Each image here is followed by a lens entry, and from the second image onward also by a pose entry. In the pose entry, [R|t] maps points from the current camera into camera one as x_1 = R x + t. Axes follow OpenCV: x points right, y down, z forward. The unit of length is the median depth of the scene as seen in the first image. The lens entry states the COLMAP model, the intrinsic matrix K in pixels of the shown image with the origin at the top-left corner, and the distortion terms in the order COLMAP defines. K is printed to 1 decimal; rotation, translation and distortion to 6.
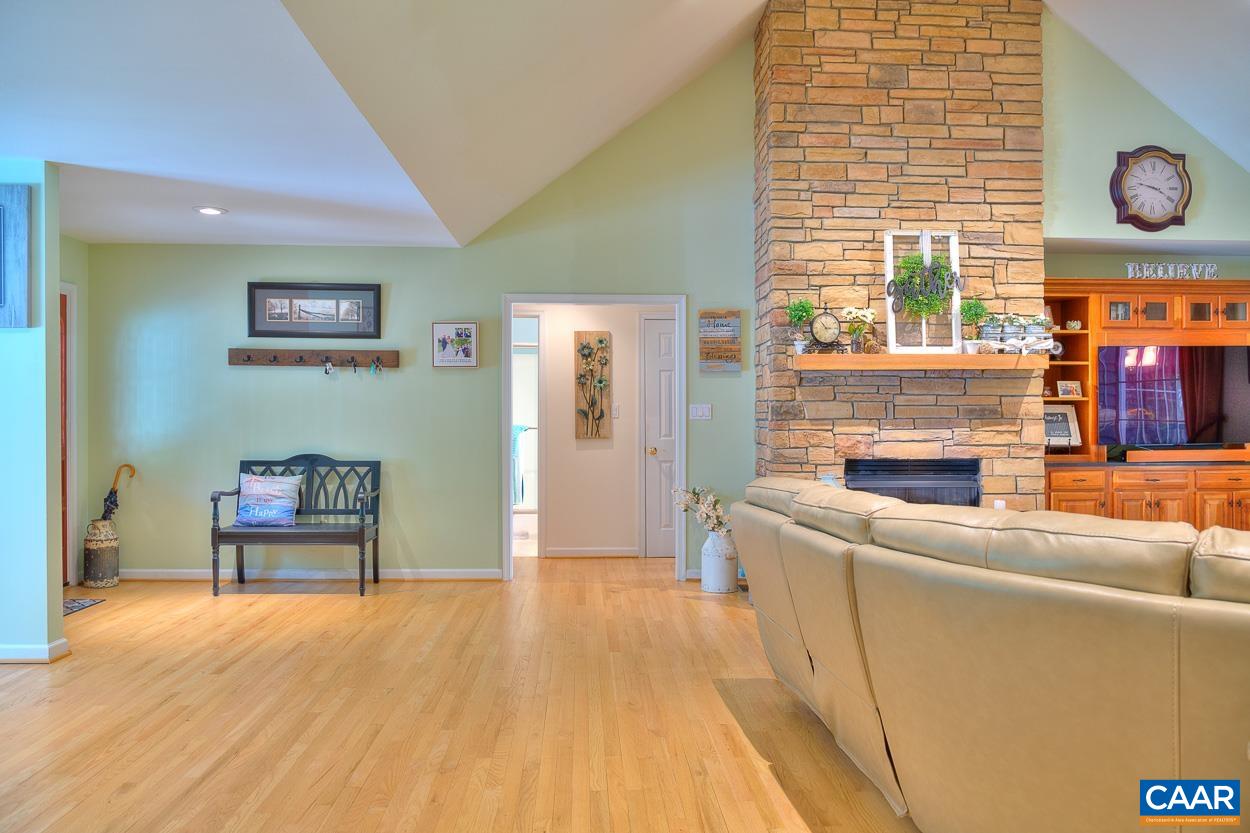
lens RADIAL K [[887.2, 0, 631.7], [0, 887.2, 418.5], [0, 0, 1]] dist [-0.042066, 0.010052]
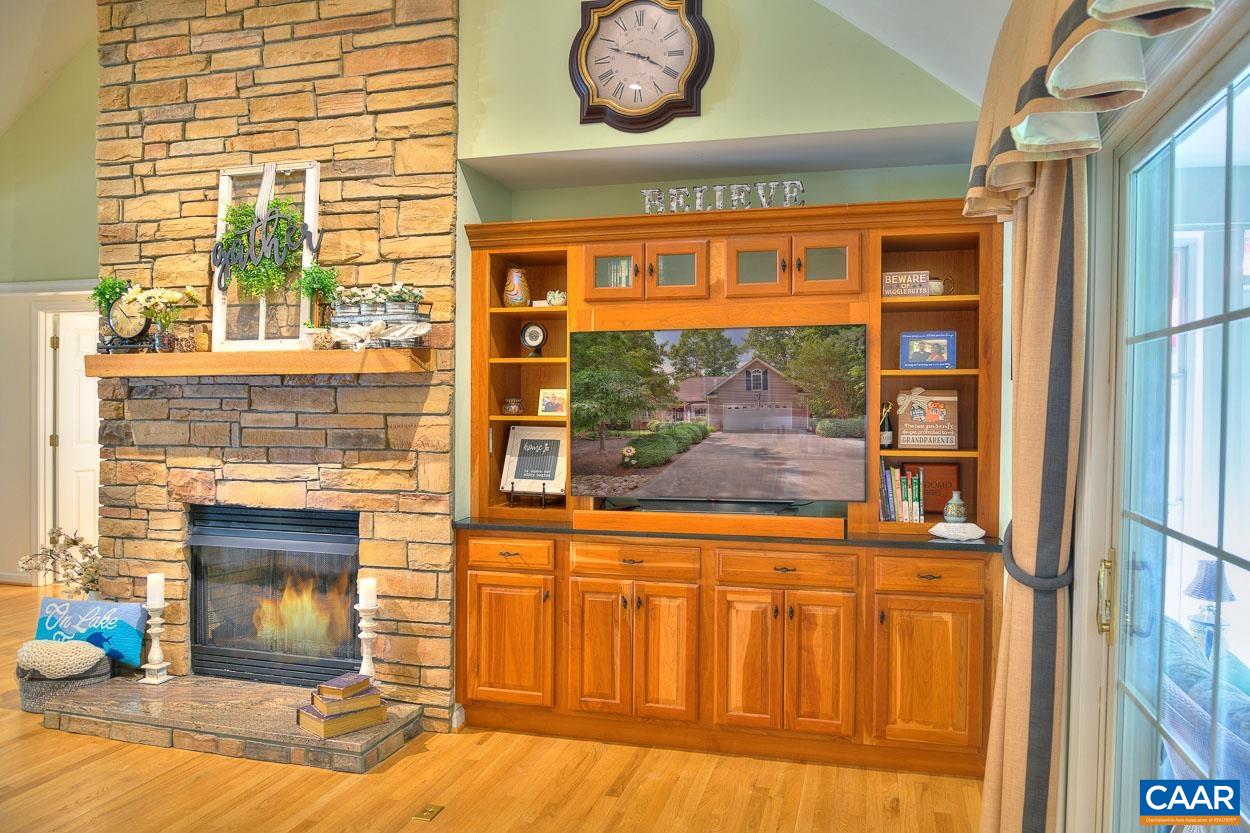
lens RADIAL K [[887.2, 0, 631.7], [0, 887.2, 418.5], [0, 0, 1]] dist [-0.042066, 0.010052]
pose [[0.951879, 0.010391, -0.306297, 0.783519], [-0.006331, 0.999878, 0.014246, -0.033002], [0.306408, -0.011621, 0.951829, 0.446611]]
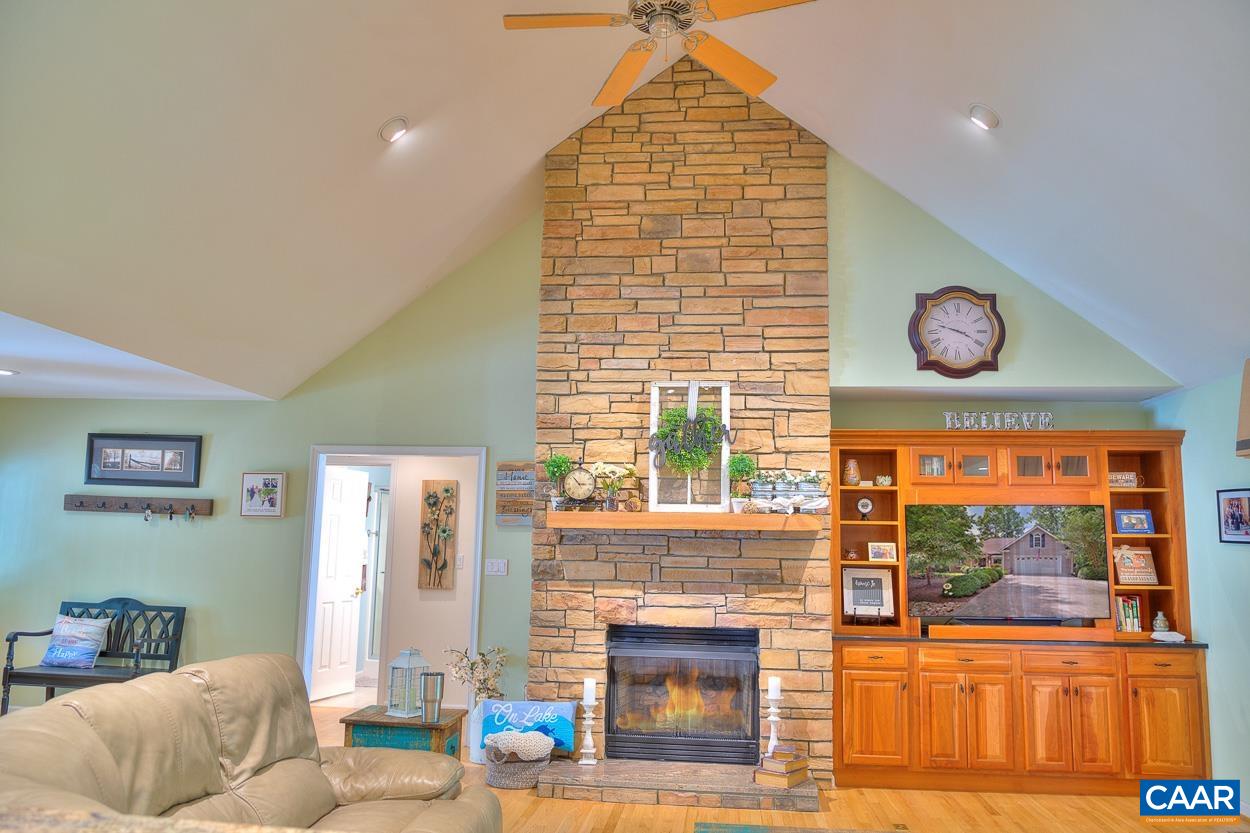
lens RADIAL K [[887.2, 0, 631.7], [0, 887.2, 418.5], [0, 0, 1]] dist [-0.042066, 0.010052]
pose [[0.987568, -0.002089, -0.157179, 0.410978], [-0.021365, 0.988850, -0.147374, -0.031262], [0.155735, 0.148900, 0.976512, 0.061981]]
